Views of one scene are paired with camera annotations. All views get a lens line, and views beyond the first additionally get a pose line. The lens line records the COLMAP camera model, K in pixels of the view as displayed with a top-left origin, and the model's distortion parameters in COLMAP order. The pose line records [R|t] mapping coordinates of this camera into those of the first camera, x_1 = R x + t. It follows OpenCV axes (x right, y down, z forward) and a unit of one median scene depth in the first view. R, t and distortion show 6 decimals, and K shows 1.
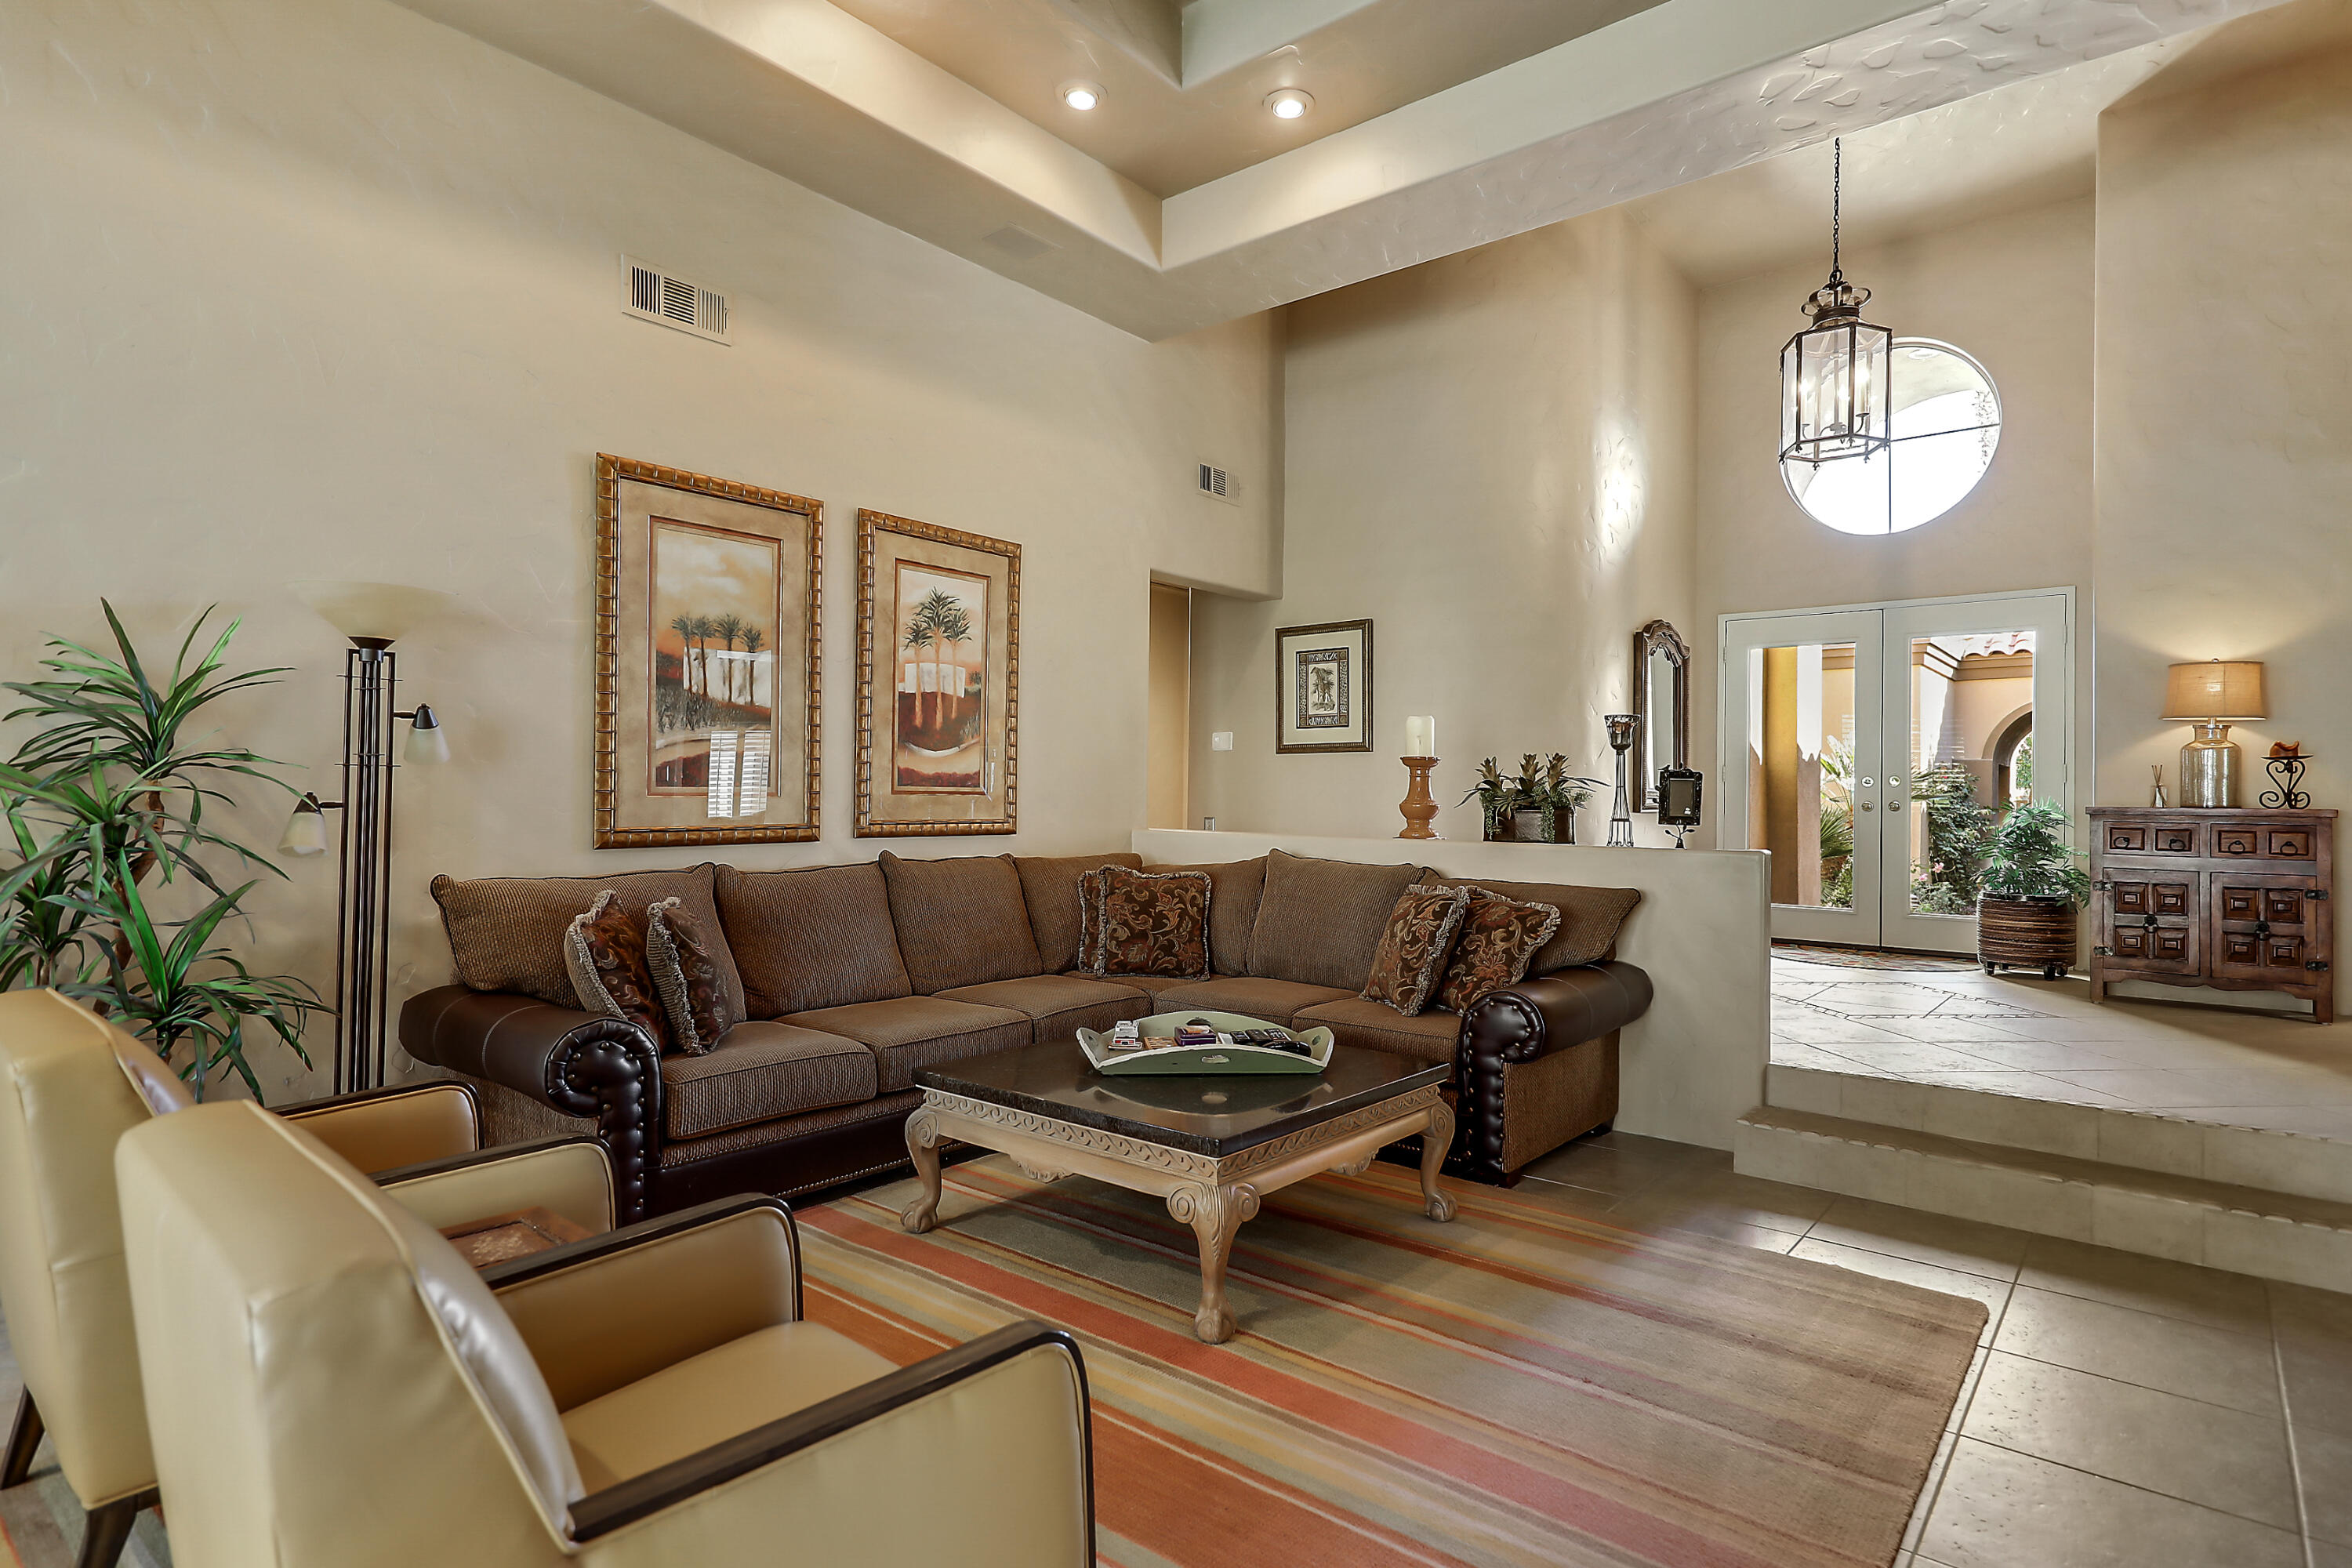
lens RADIAL K [[1208.7, 0, 1176.3], [0, 1208.7, 779.3], [0, 0, 1]] dist [0.000844, 0.000017]
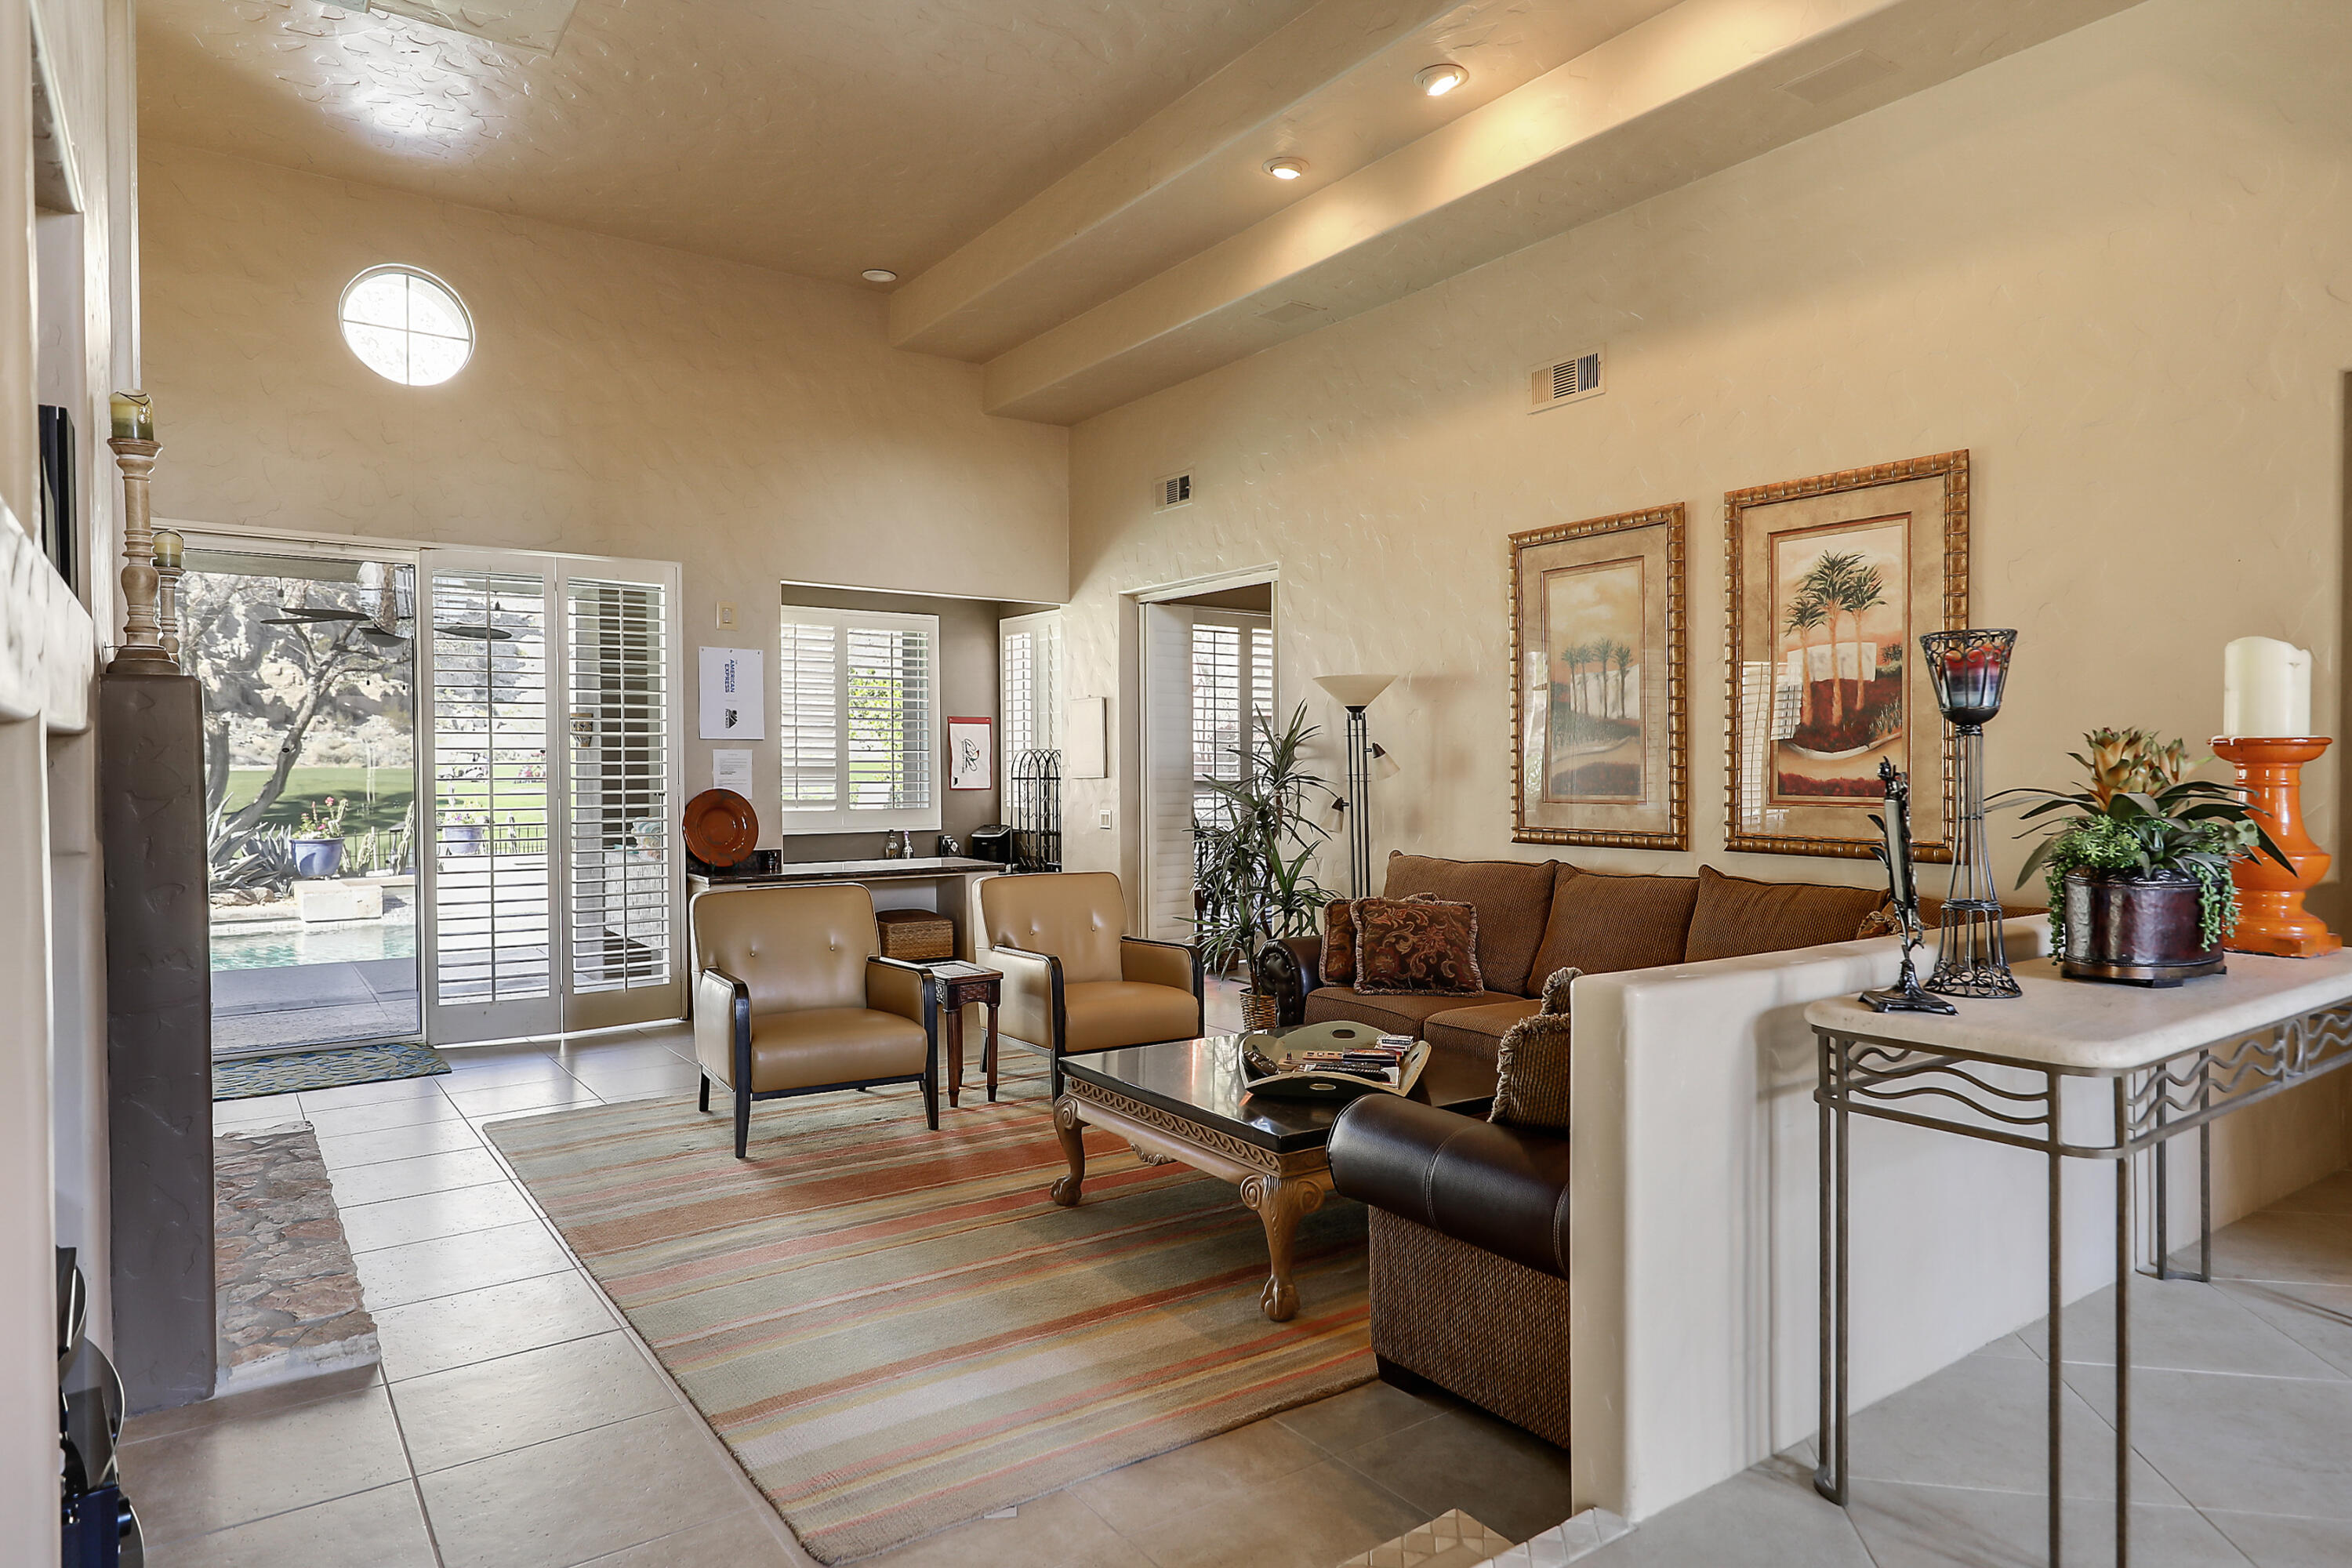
lens RADIAL K [[1369.2, 0, 1177.7], [0, 1369.2, 784.1], [0, 0, 1]] dist [0.000395, 0.000017]
pose [[-0.267070, -0.000367, -0.963677, 0.892638], [0.006039, 0.999980, -0.002054, -0.003234], [0.963658, -0.006368, -0.267063, 0.915682]]
